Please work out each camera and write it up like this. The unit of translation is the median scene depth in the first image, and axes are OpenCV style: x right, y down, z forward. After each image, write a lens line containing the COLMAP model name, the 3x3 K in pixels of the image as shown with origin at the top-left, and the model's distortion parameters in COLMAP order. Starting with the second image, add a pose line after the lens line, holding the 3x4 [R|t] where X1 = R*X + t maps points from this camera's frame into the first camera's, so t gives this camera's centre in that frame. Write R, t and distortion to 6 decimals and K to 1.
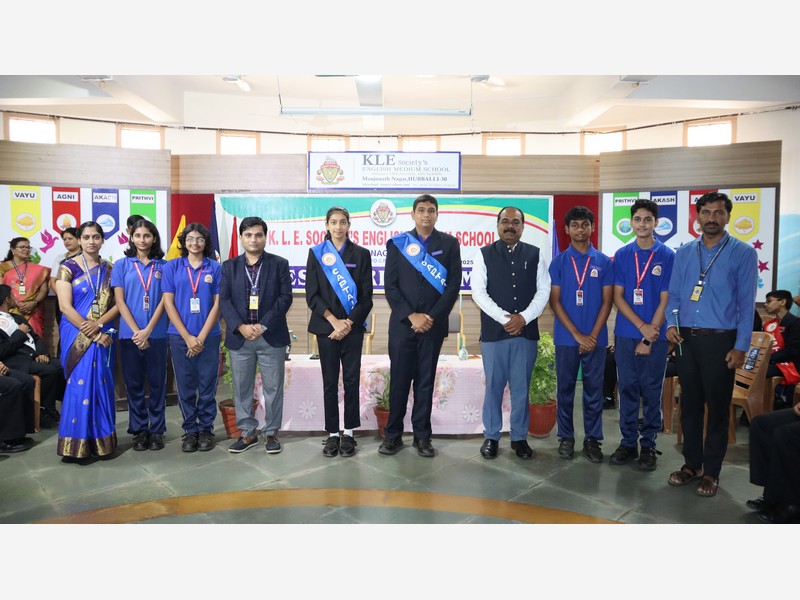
lens RADIAL K [[558.8, 0, 403.4], [0, 558.8, 301.2], [0, 0, 1]] dist [-0.121127, 0.080969]
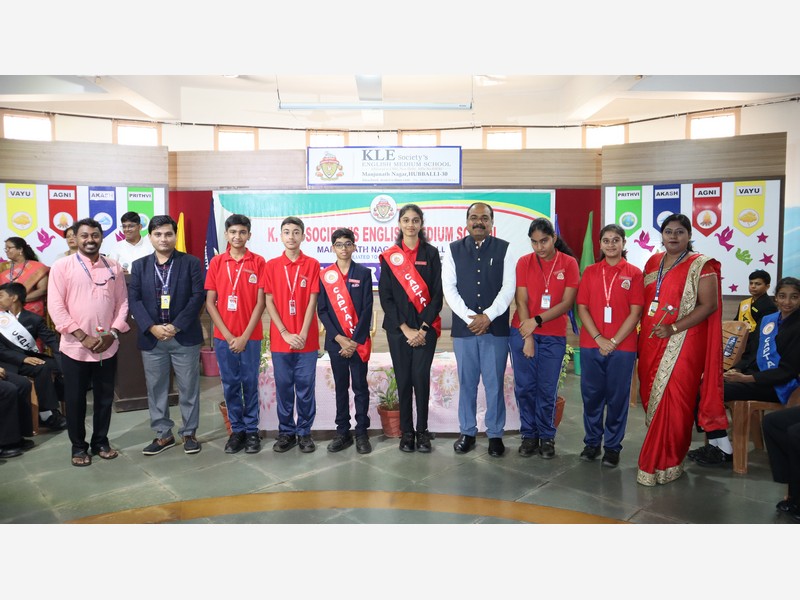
lens RADIAL K [[558.8, 0, 402.4], [0, 558.8, 300.1], [0, 0, 1]] dist [-0.121127, 0.080969]
pose [[0.999964, -0.008225, 0.001866, -0.005964], [0.008210, 0.999936, 0.007846, -0.003482], [-0.001930, -0.007831, 0.999967, 0.009365]]
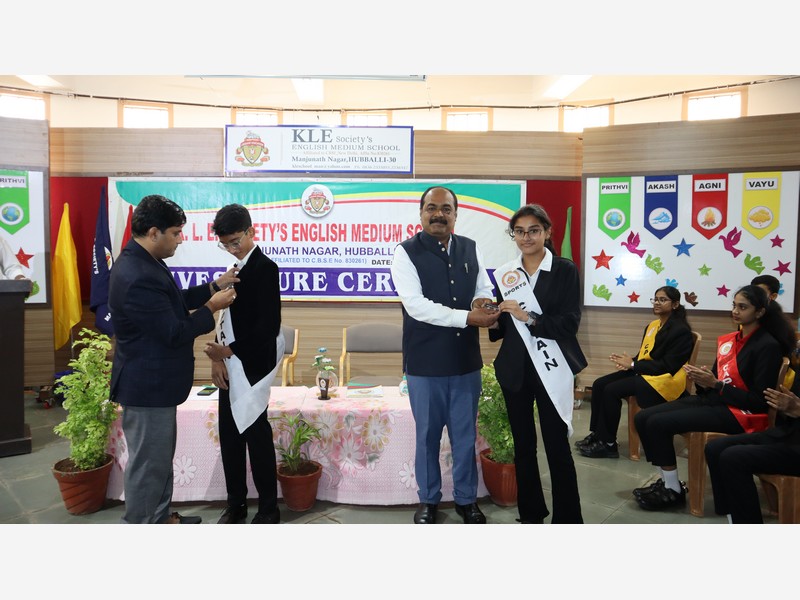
lens RADIAL K [[558.8, 0, 402.5], [0, 558.8, 297.1], [0, 0, 1]] dist [-0.121127, 0.080969]
pose [[0.998997, -0.000452, 0.044782, 0.051632], [0.000462, 1.000000, -0.000205, -0.018960], [-0.044782, 0.000225, 0.998997, 0.189834]]
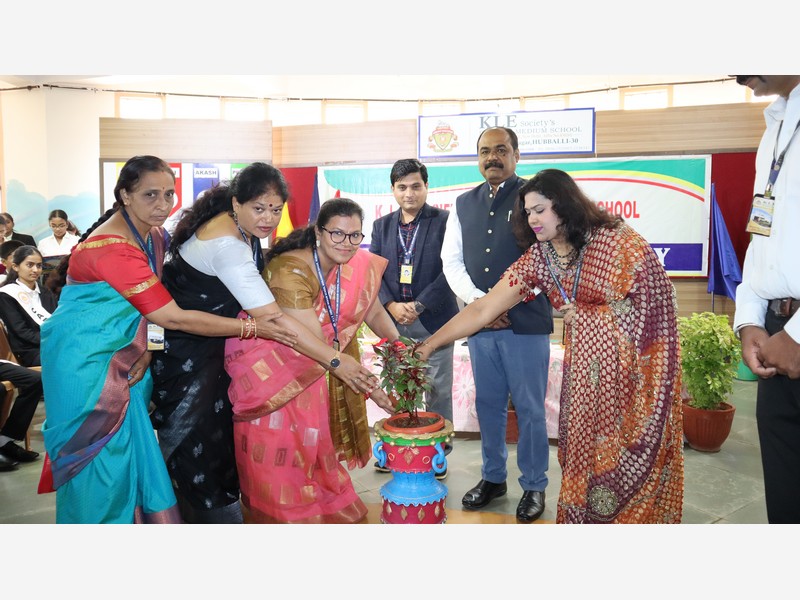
lens RADIAL K [[563.2, 0, 400.3], [0, 563.2, 292.3], [0, 0, 1]] dist [-0.093155, 0.037000]
pose [[0.976896, 0.006196, -0.213627, -0.005334], [-0.007052, 0.999970, -0.003243, 0.018933], [0.213600, 0.004675, 0.976910, 0.108963]]
